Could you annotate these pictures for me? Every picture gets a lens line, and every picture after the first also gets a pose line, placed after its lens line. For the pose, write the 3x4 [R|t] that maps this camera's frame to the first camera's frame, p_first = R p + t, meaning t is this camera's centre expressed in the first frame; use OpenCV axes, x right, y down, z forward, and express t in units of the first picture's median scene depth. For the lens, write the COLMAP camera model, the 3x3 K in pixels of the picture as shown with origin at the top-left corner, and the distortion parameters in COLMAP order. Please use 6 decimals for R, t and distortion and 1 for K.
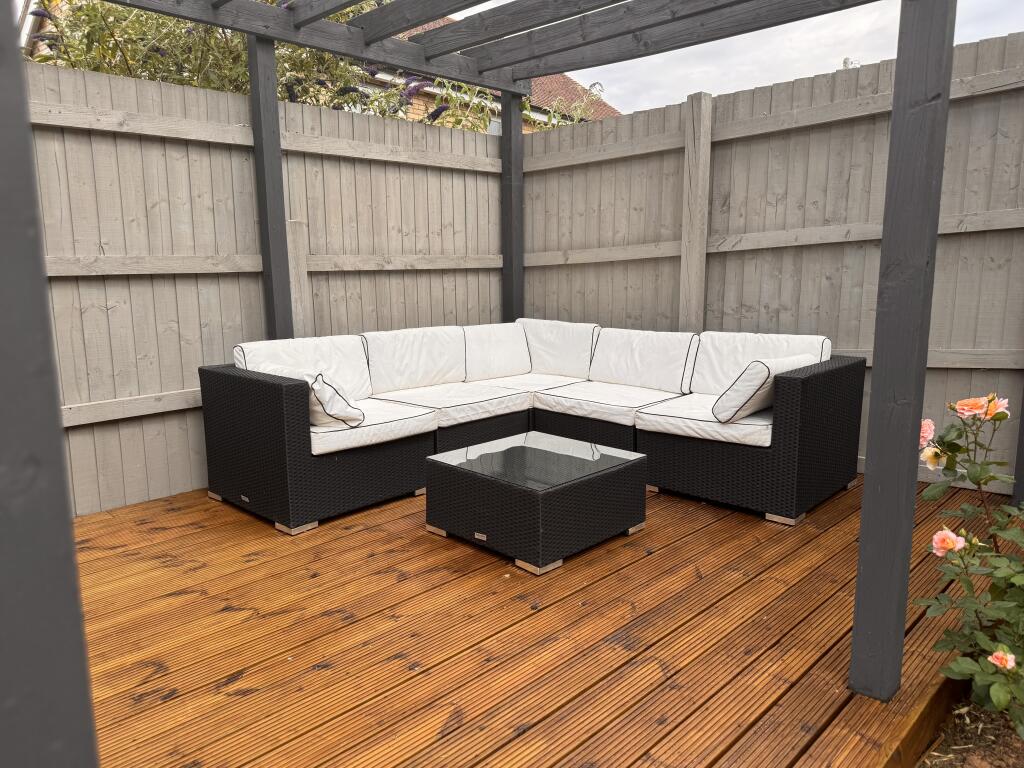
lens RADIAL K [[713.2, 0, 512.0], [0, 713.2, 384.0], [0, 0, 1]] dist [0.150602, -0.258143]
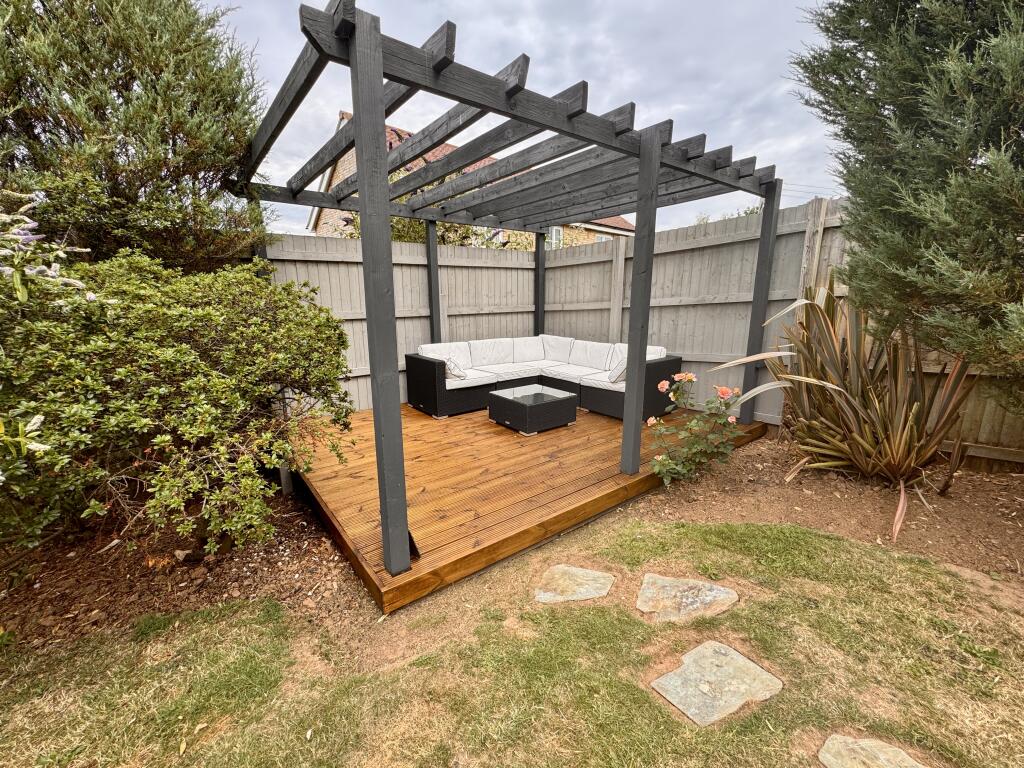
lens RADIAL K [[410.9, 0, 512.0], [0, 410.9, 384.0], [0, 0, 1]] dist [0.000476, -0.000153]
pose [[0.990468, 0.032783, -0.133782, 0.120275], [-0.026402, 0.998440, 0.049197, -0.000254], [0.135186, -0.045196, 0.989789, -0.333743]]
